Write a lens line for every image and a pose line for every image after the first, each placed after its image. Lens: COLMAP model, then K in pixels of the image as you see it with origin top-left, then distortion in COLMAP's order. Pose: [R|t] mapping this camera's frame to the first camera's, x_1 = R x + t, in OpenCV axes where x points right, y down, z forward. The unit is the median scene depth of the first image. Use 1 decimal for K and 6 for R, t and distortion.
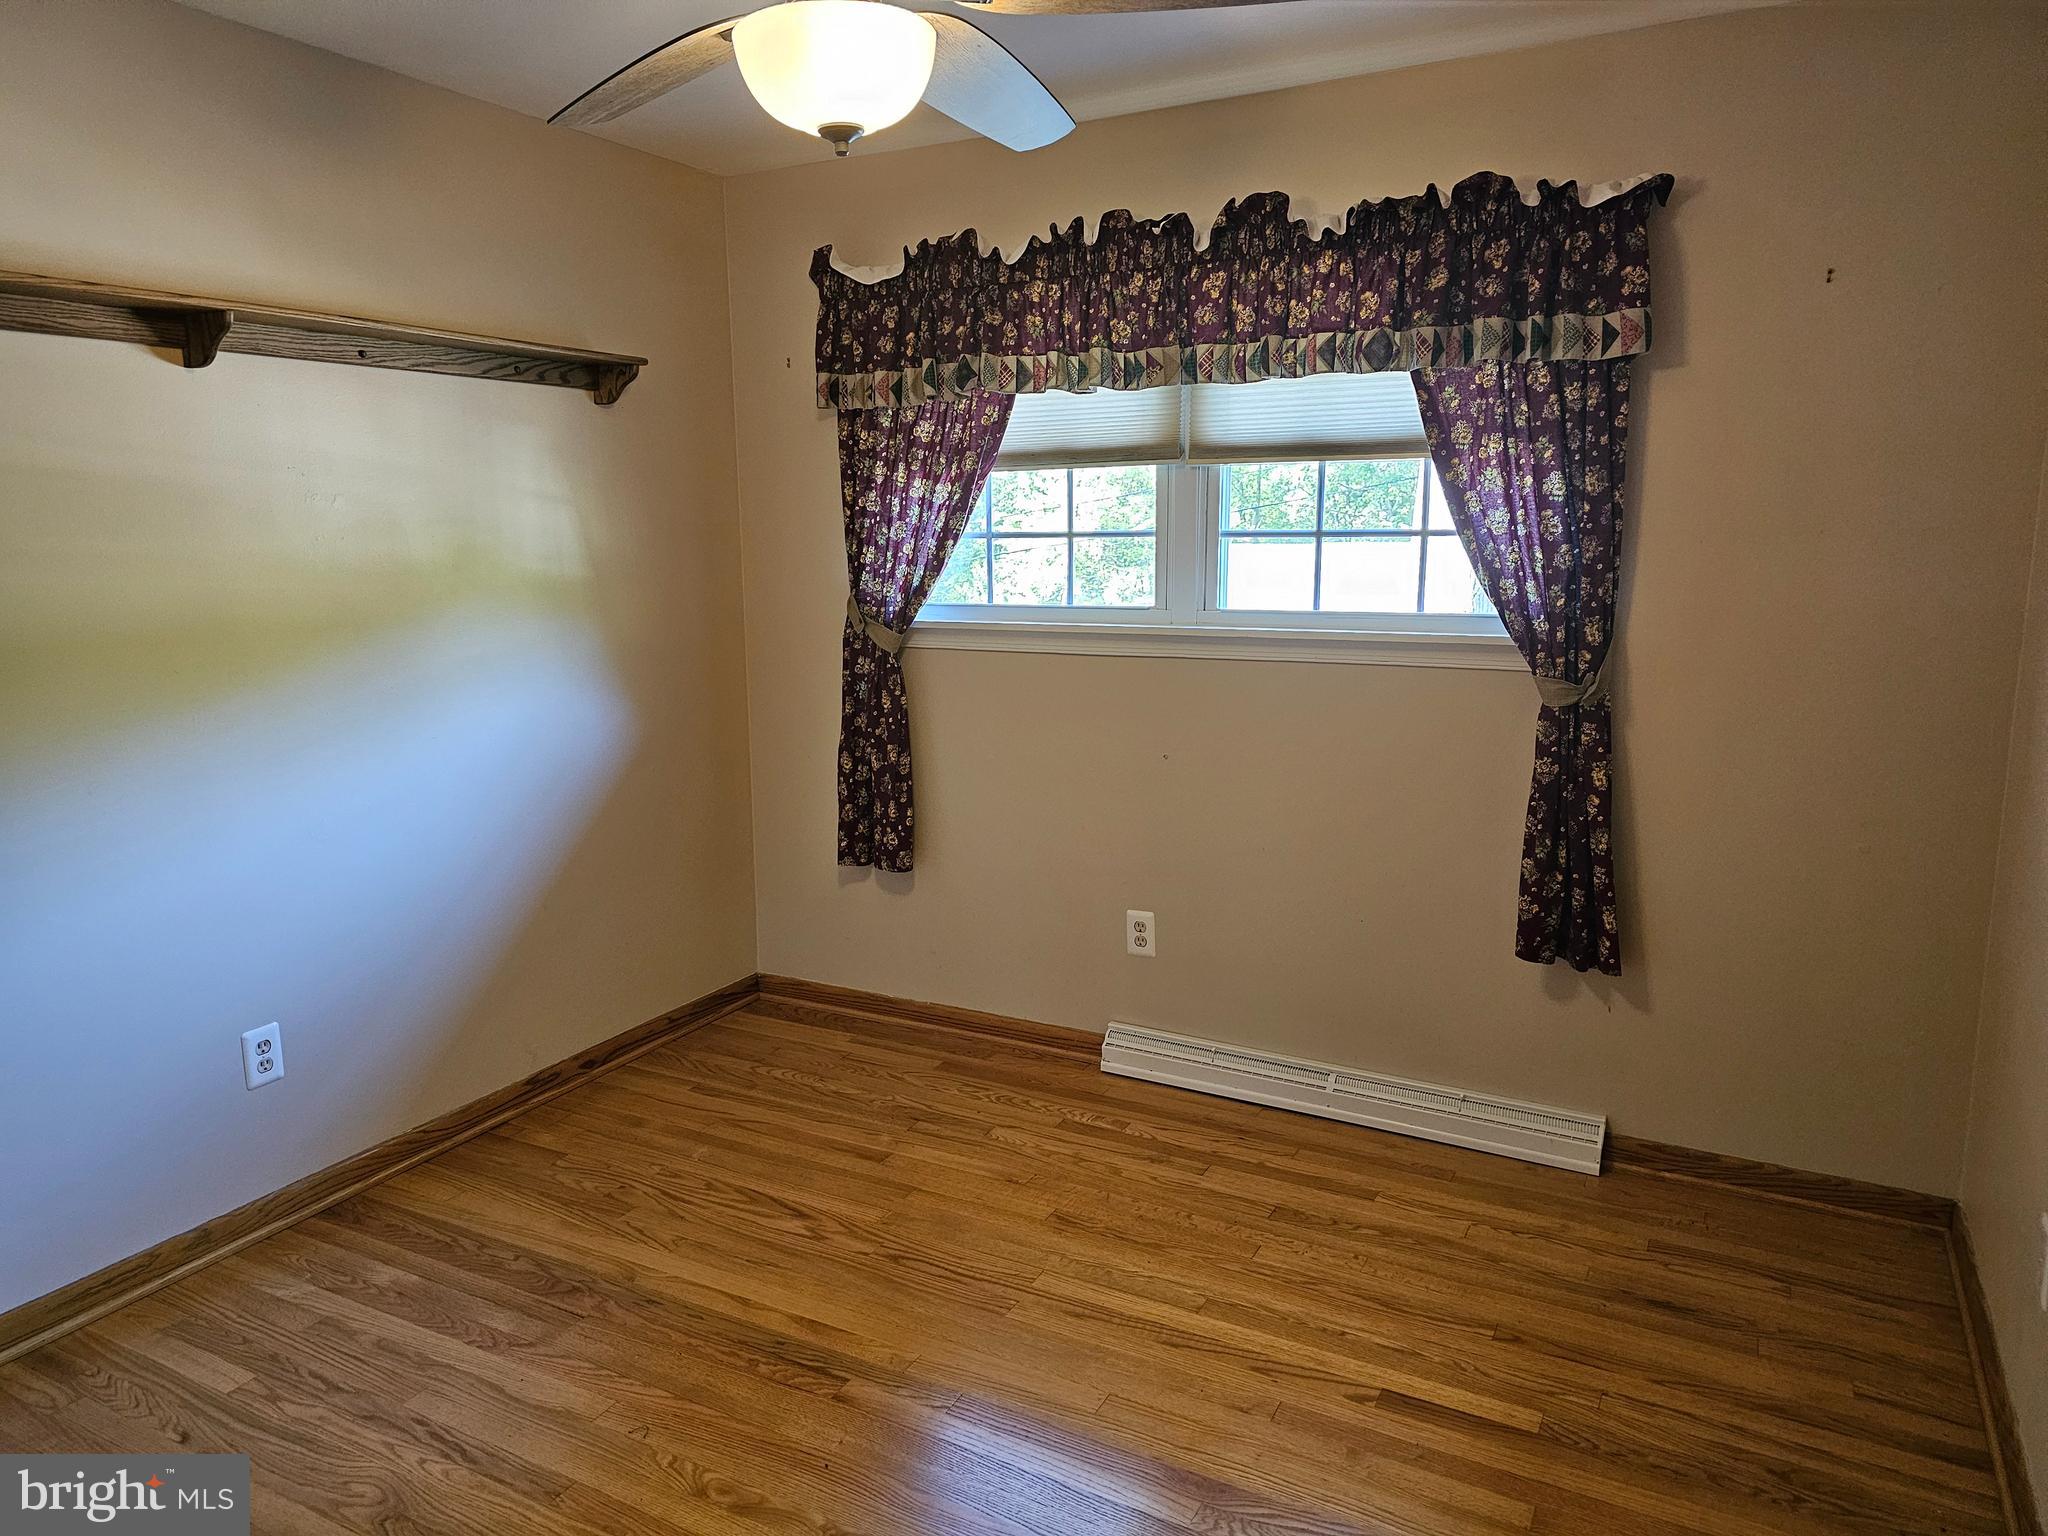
lens RADIAL K [[1372.2, 0, 1008.4], [0, 1372.2, 760.6], [0, 0, 1]] dist [0.091635, -0.089932]
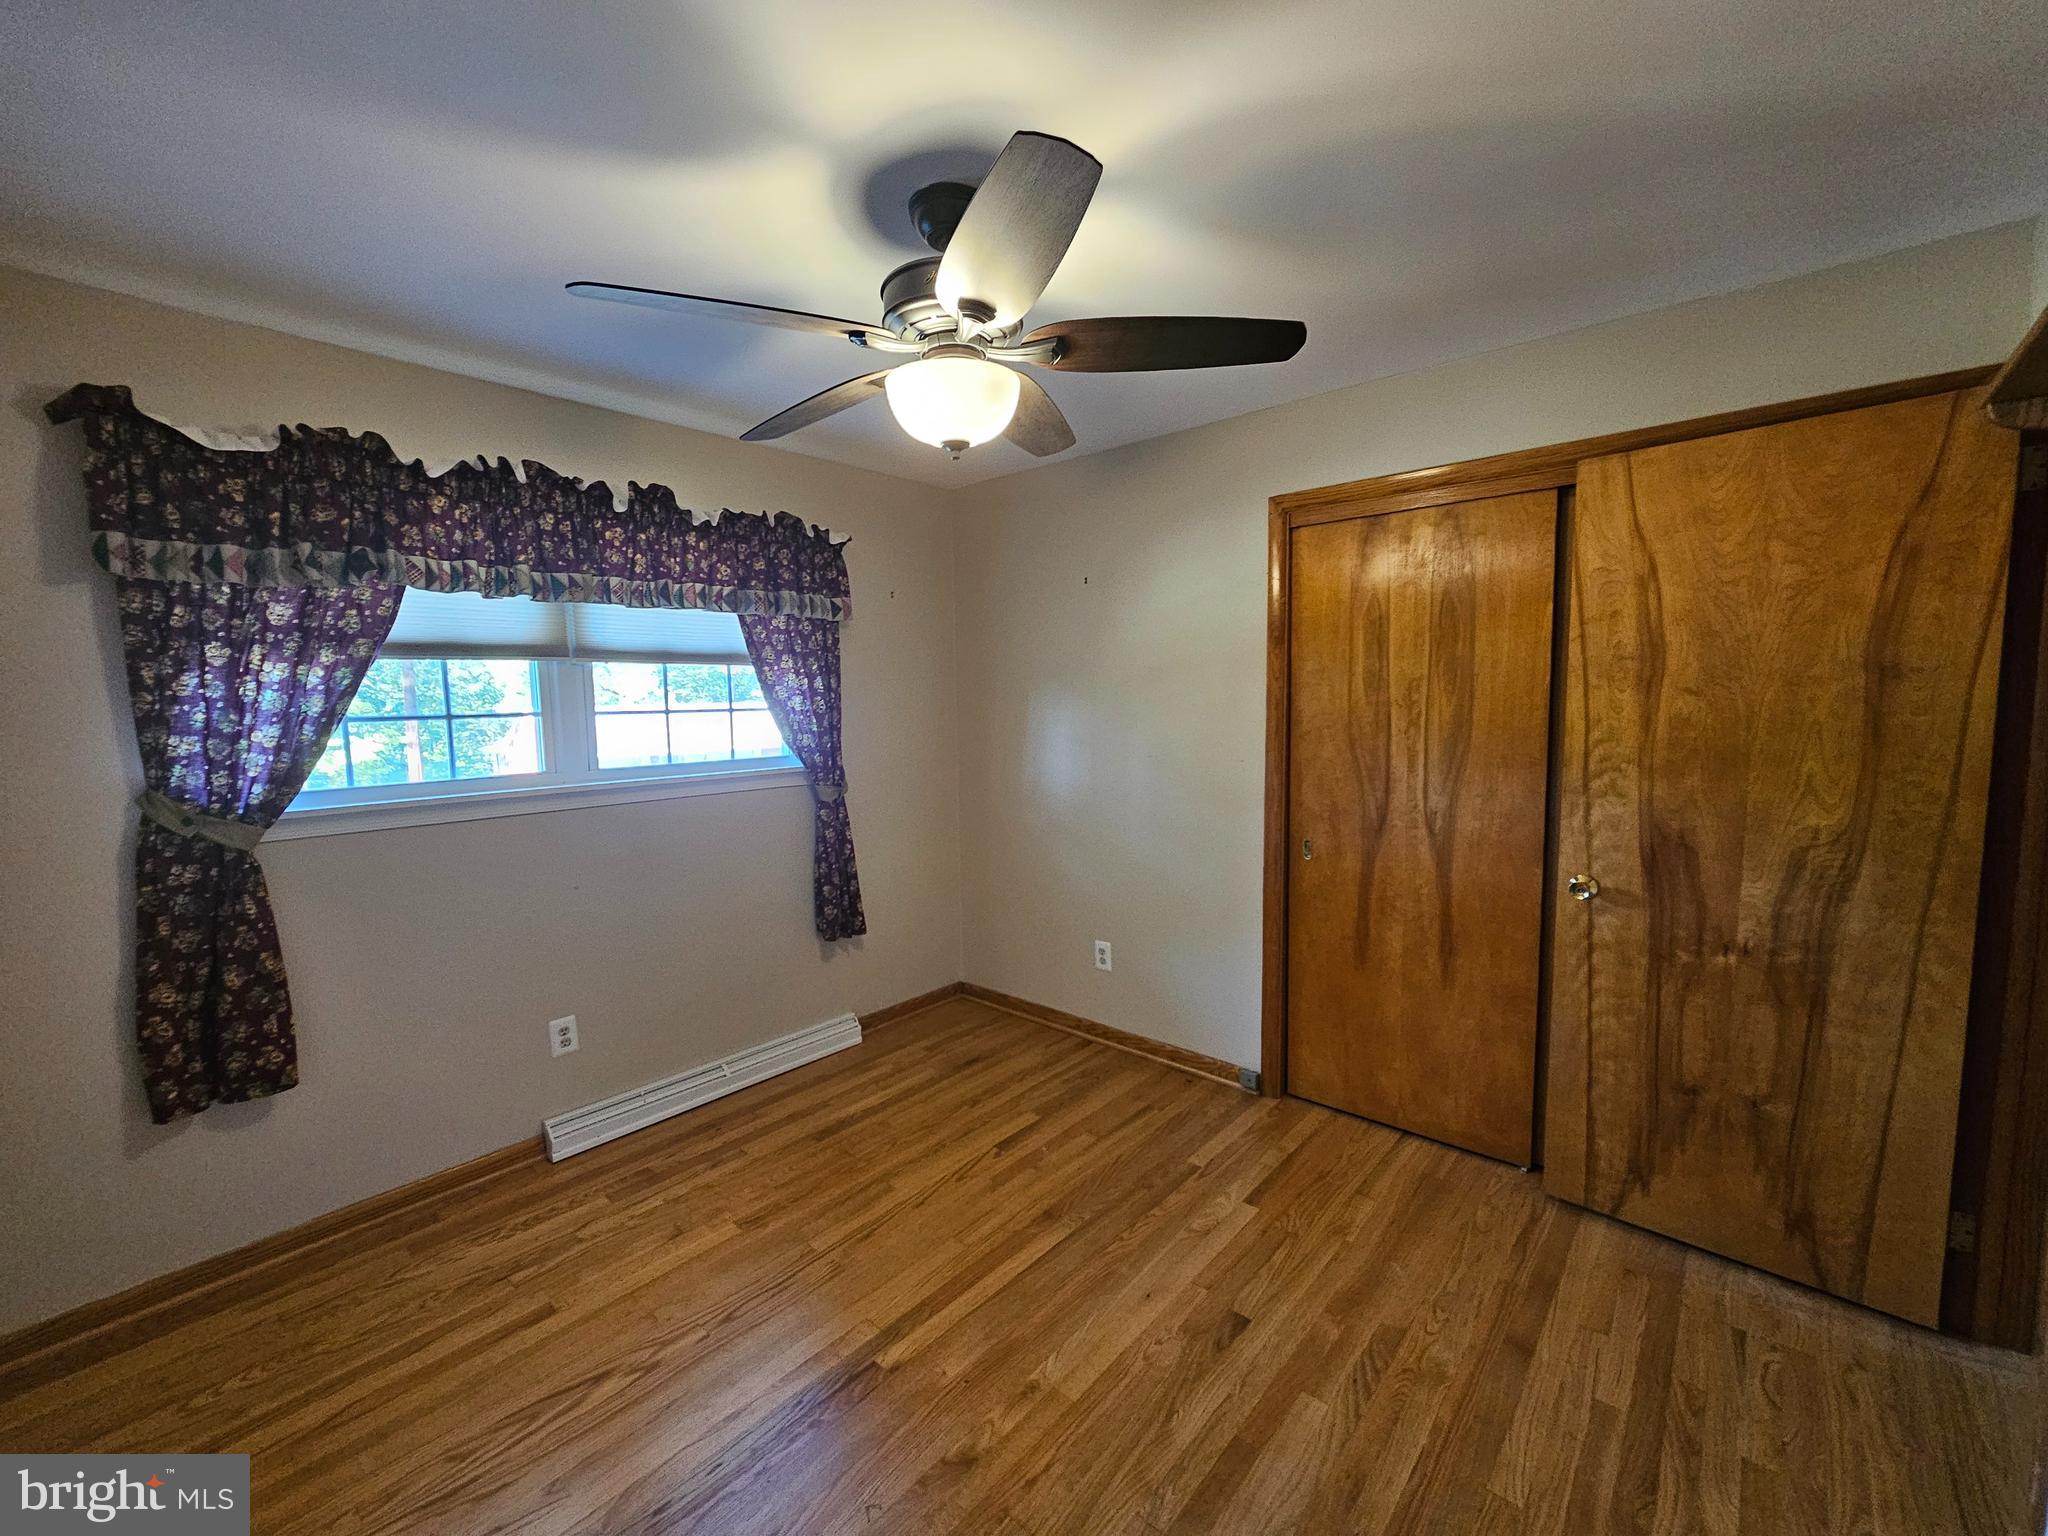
lens RADIAL K [[845.5, 0, 1005.8], [0, 845.5, 776.1], [0, 0, 1]] dist [0.002539, 0.000301]
pose [[0.229071, -0.087337, 0.969484, -0.585117], [0.181103, 0.982401, 0.045710, -0.072607], [-0.956414, 0.165106, 0.240857, 0.446947]]
